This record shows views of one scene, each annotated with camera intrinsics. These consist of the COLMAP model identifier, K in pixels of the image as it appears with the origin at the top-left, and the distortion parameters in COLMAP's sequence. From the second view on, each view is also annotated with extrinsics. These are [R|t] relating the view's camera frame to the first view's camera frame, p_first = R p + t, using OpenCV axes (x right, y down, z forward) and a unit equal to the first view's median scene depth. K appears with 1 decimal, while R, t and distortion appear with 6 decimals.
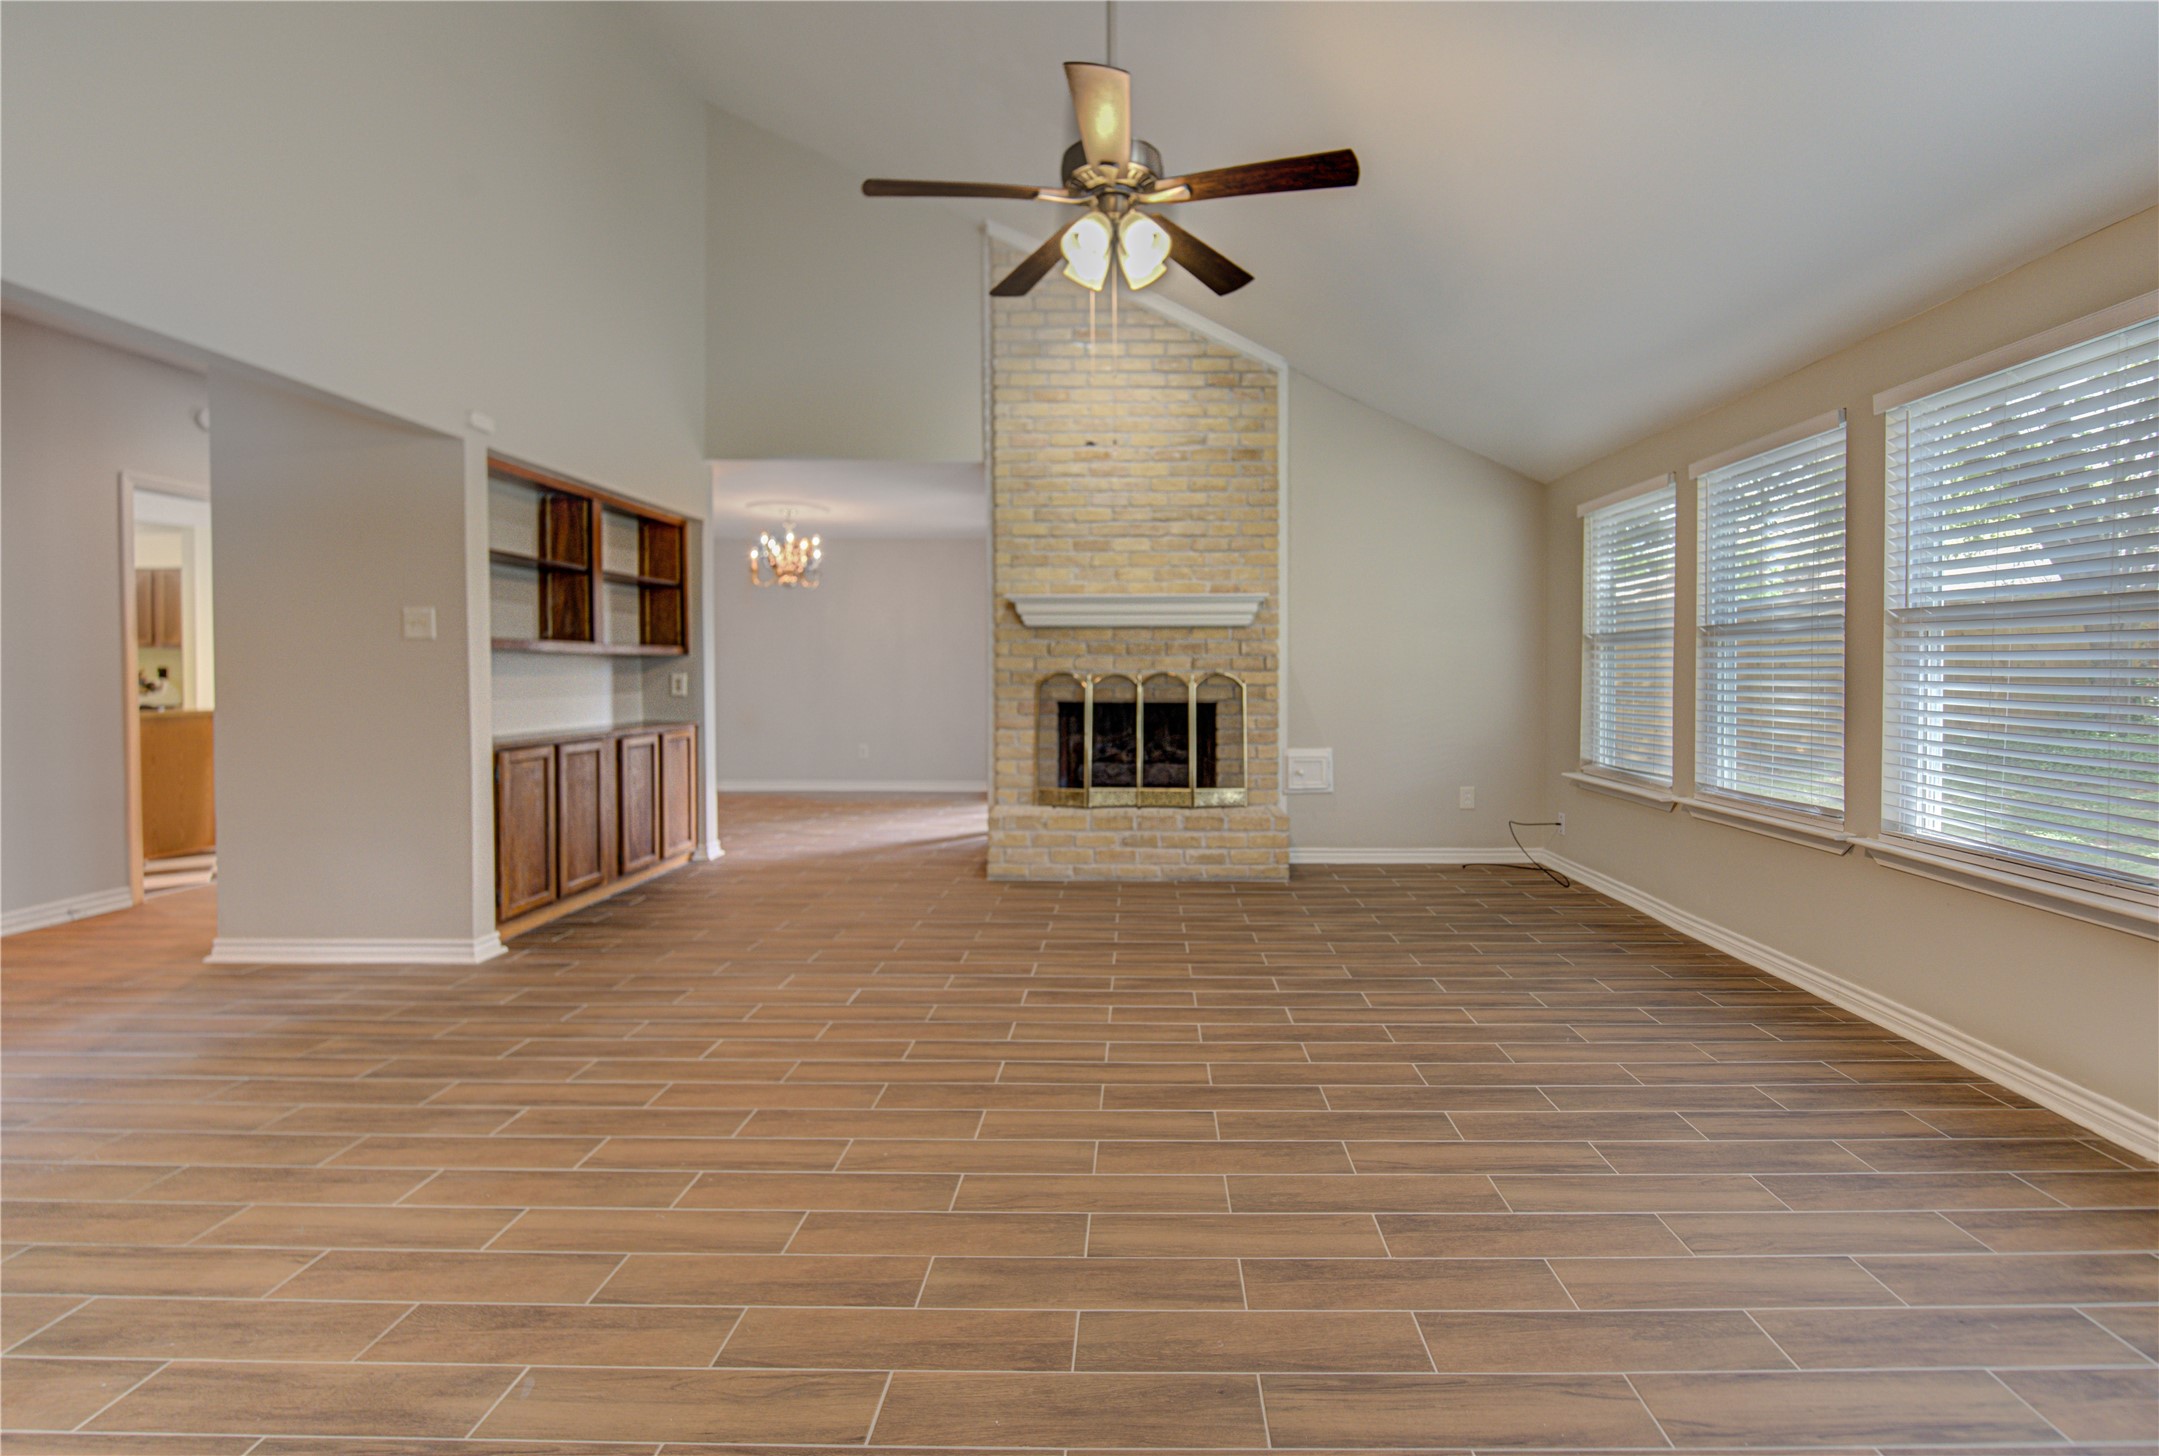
lens RADIAL K [[931.5, 0, 1104.2], [0, 931.5, 688.1], [0, 0, 1]] dist [-0.006855, -0.003396]
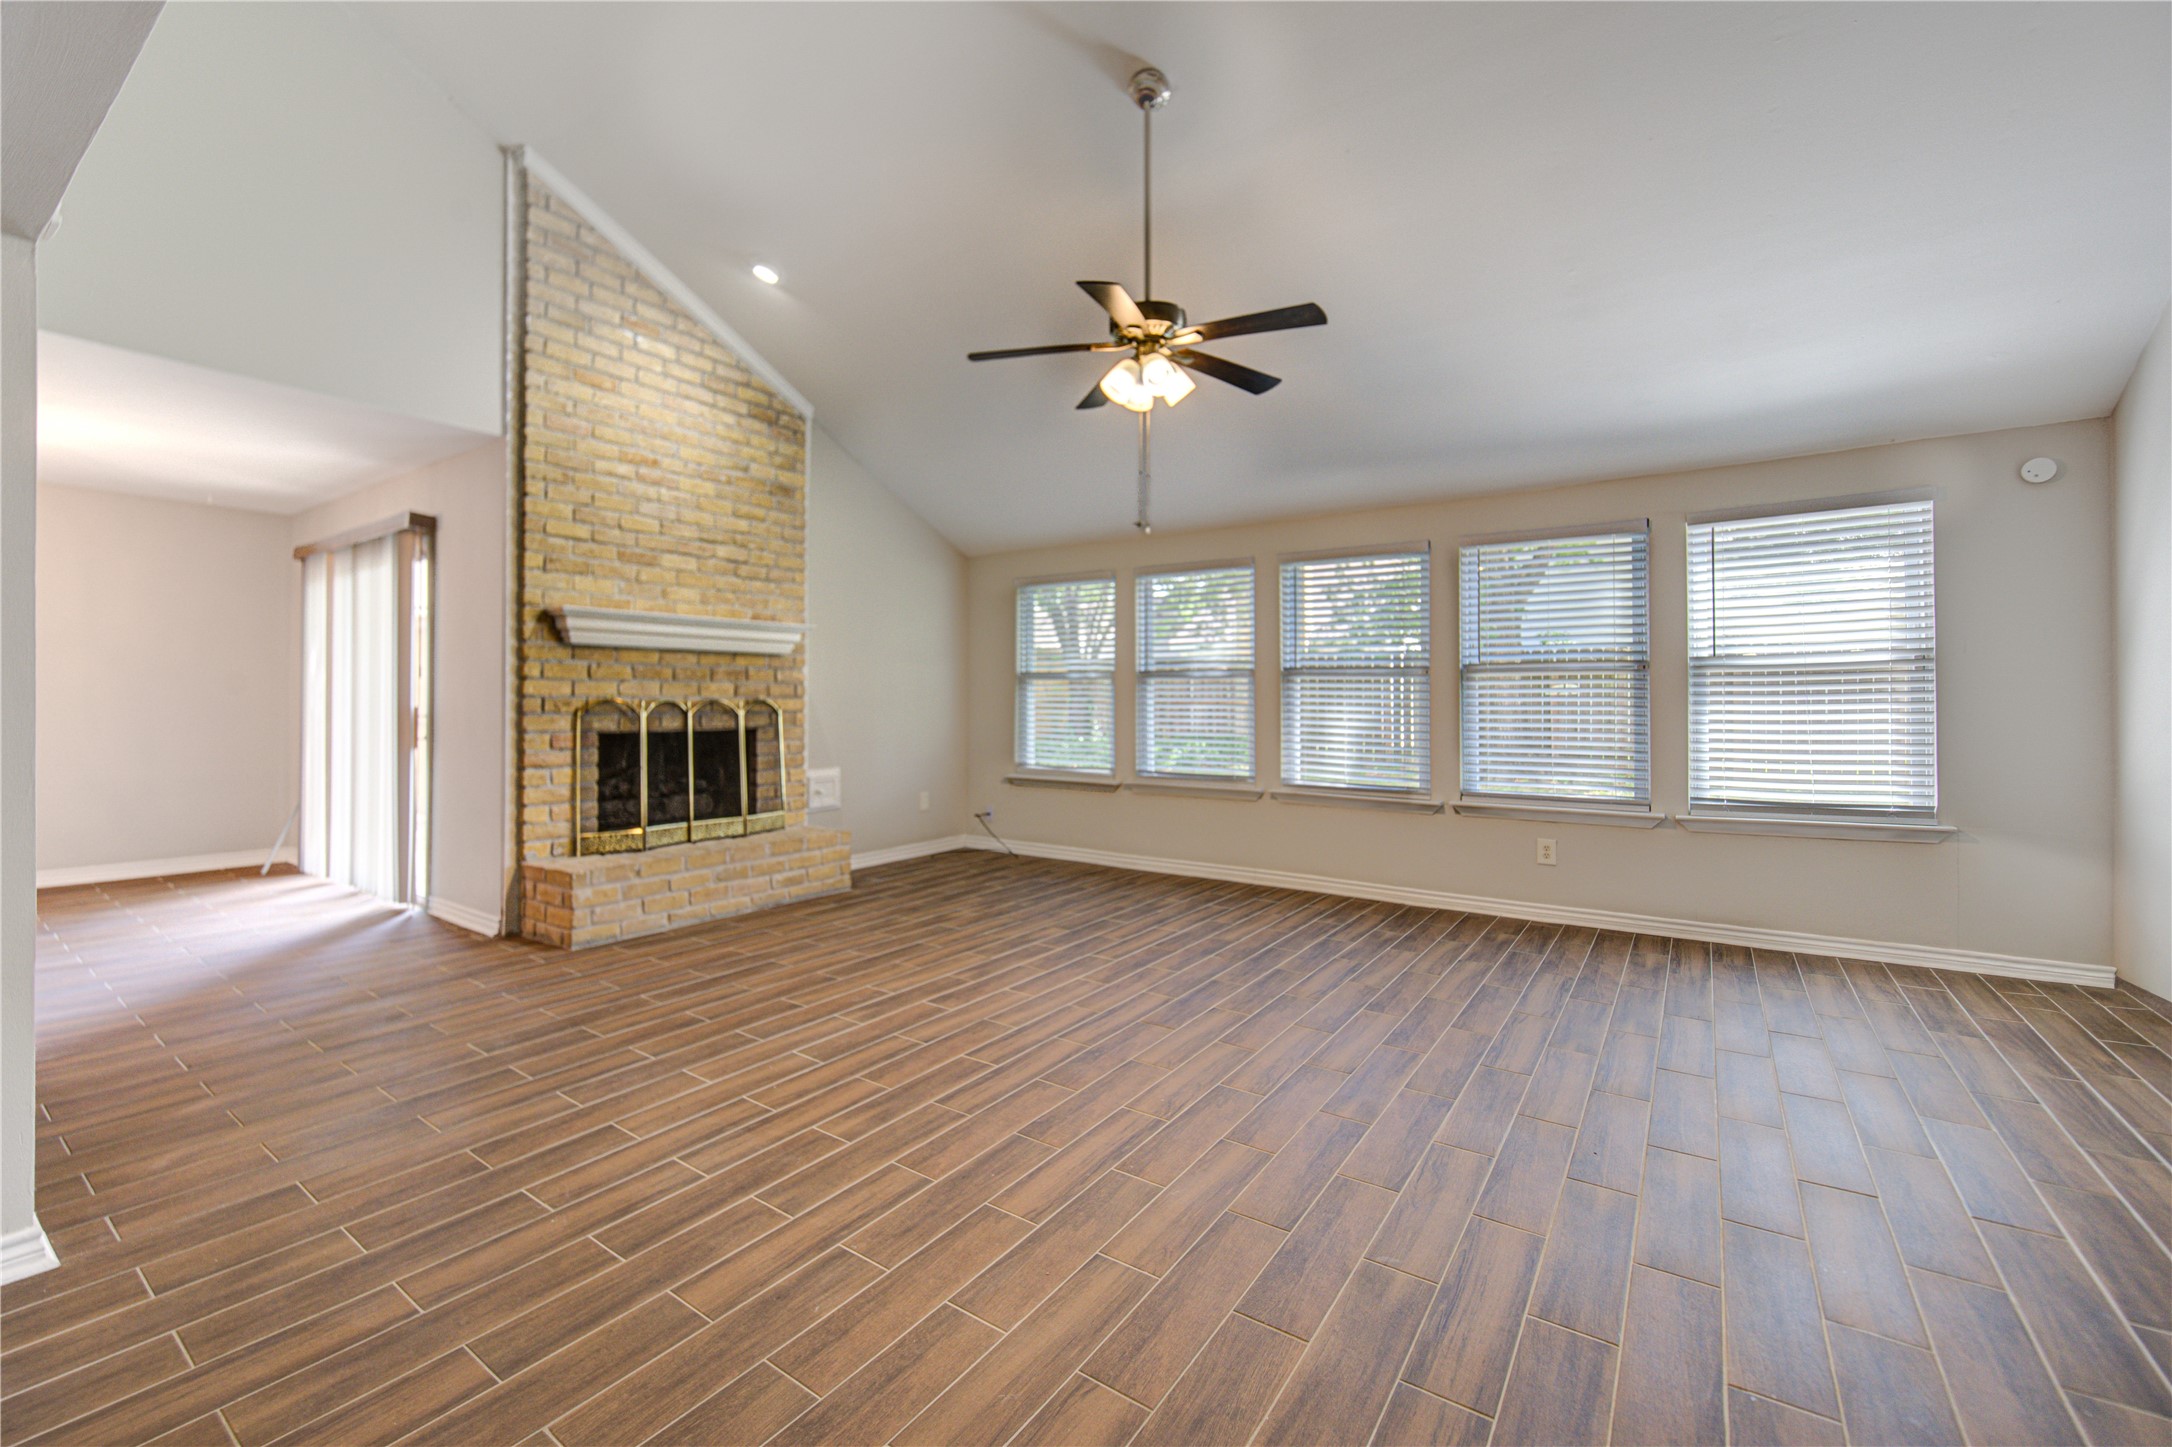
lens RADIAL K [[894.8, 0, 1078.0], [0, 894.8, 691.9], [0, 0, 1]] dist [-0.008387, -0.002246]
pose [[0.565238, 0.008181, 0.824887, -0.524523], [0.012586, 0.999749, -0.018539, -0.002762], [-0.824832, 0.020860, 0.564994, 0.178007]]
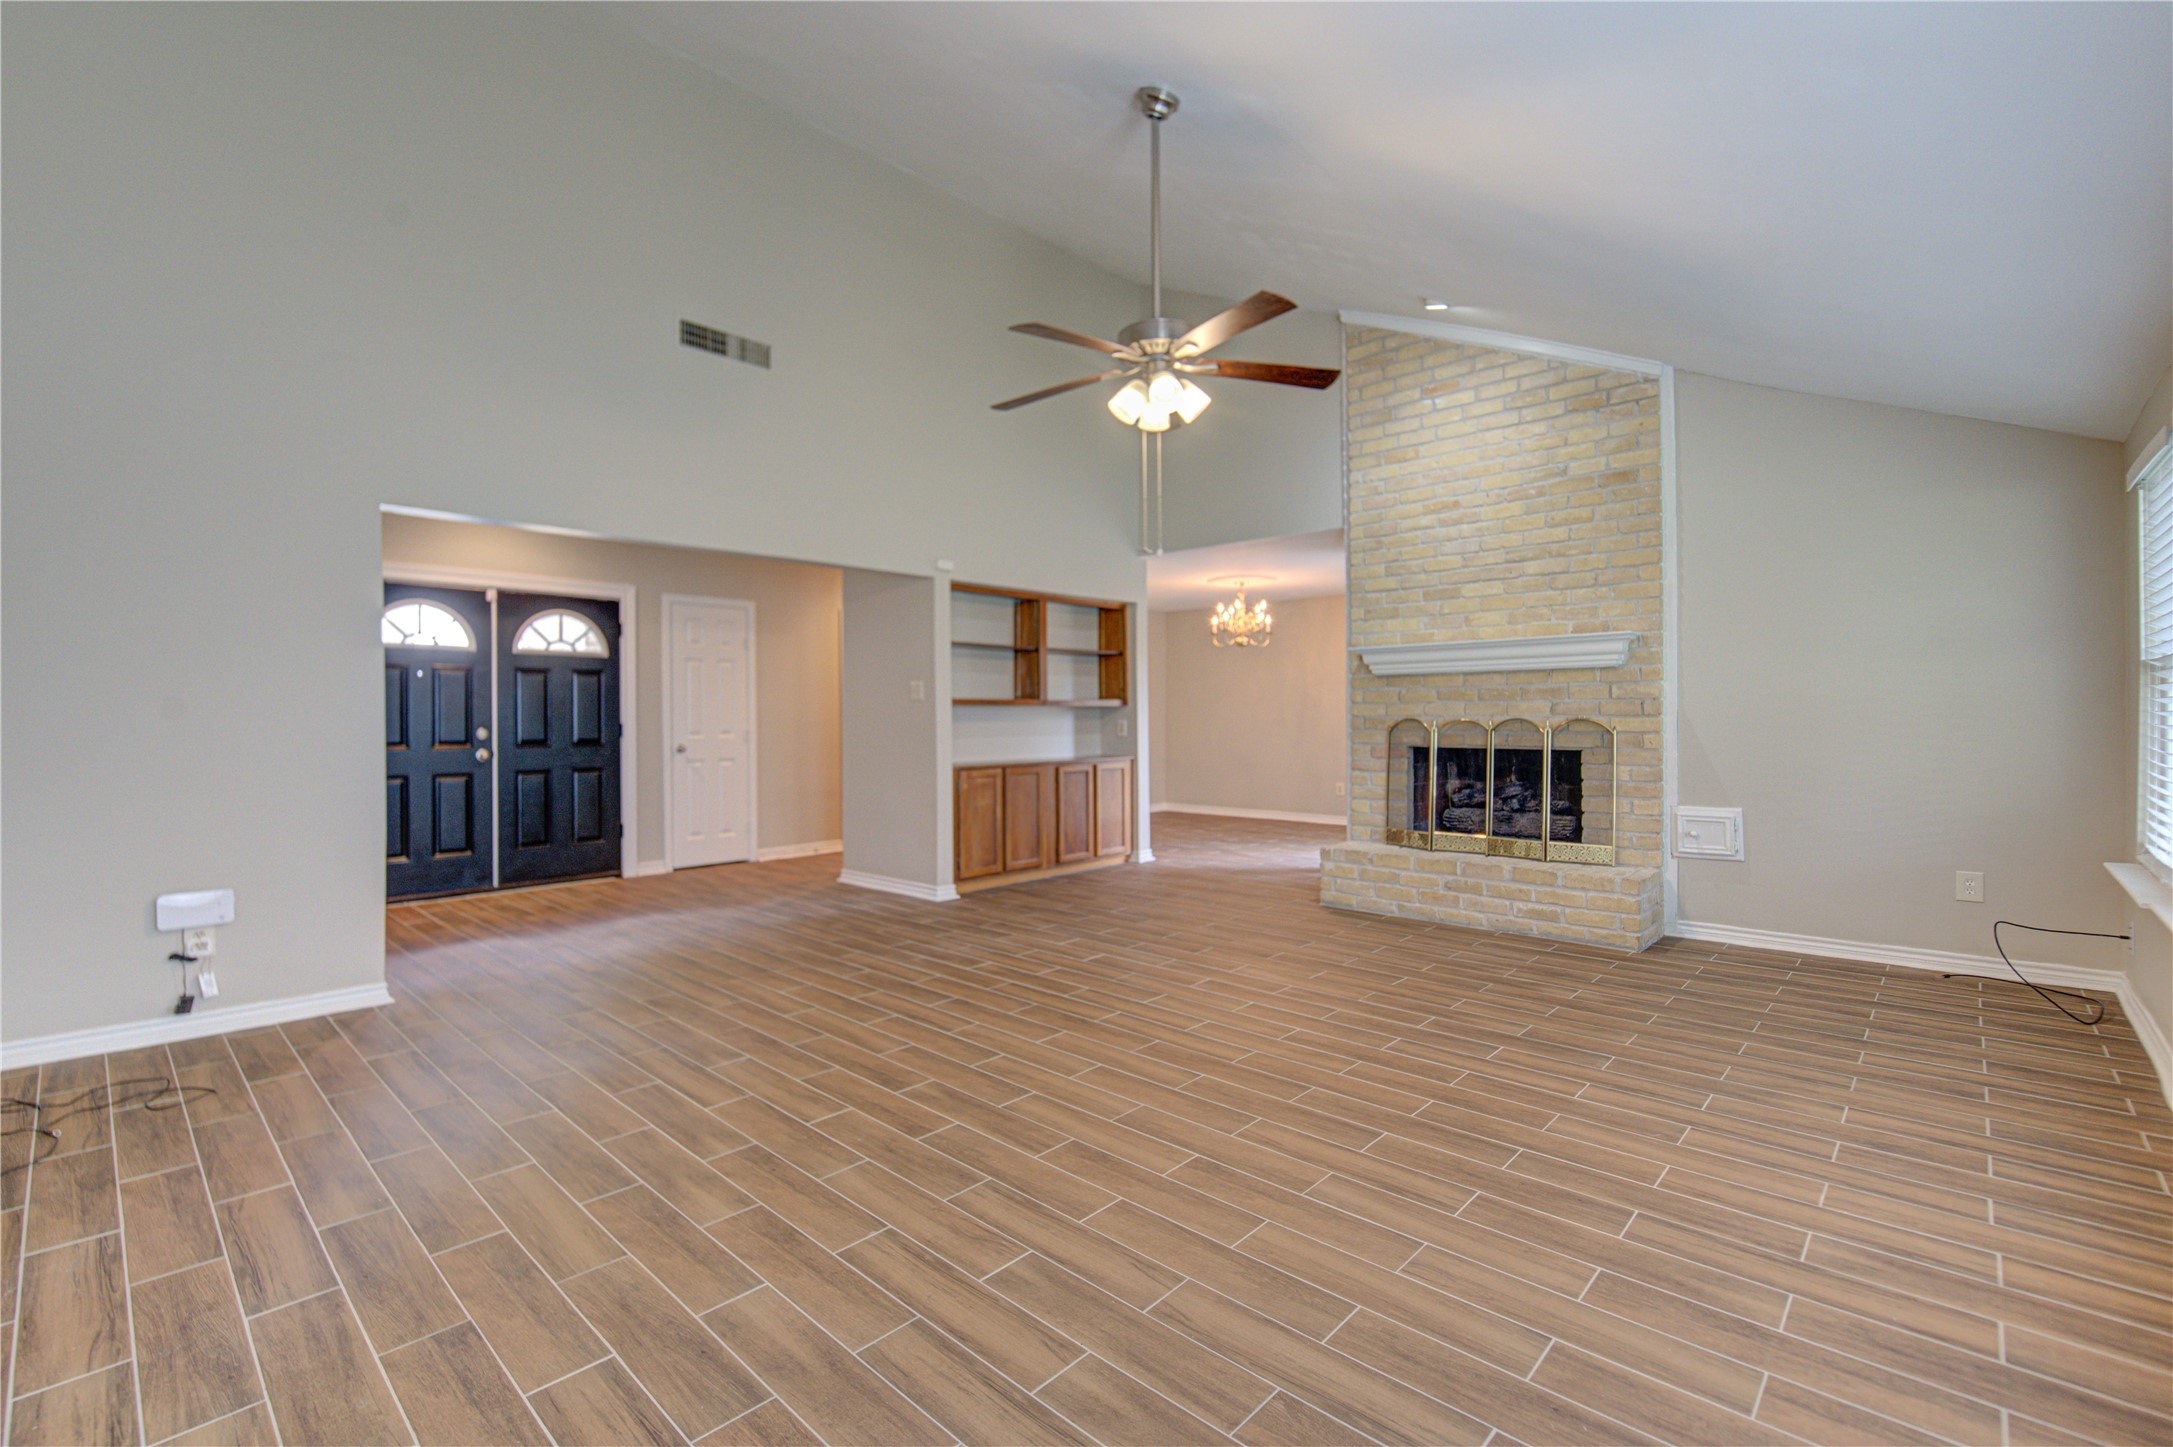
lens RADIAL K [[895.2, 0, 1049.7], [0, 895.2, 722.9], [0, 0, 1]] dist [-0.008387, -0.002246]
pose [[0.738881, 0.001409, -0.673834, 0.357341], [-0.005551, 0.999977, -0.003996, -0.006037], [0.673813, 0.006693, 0.738872, -0.014235]]
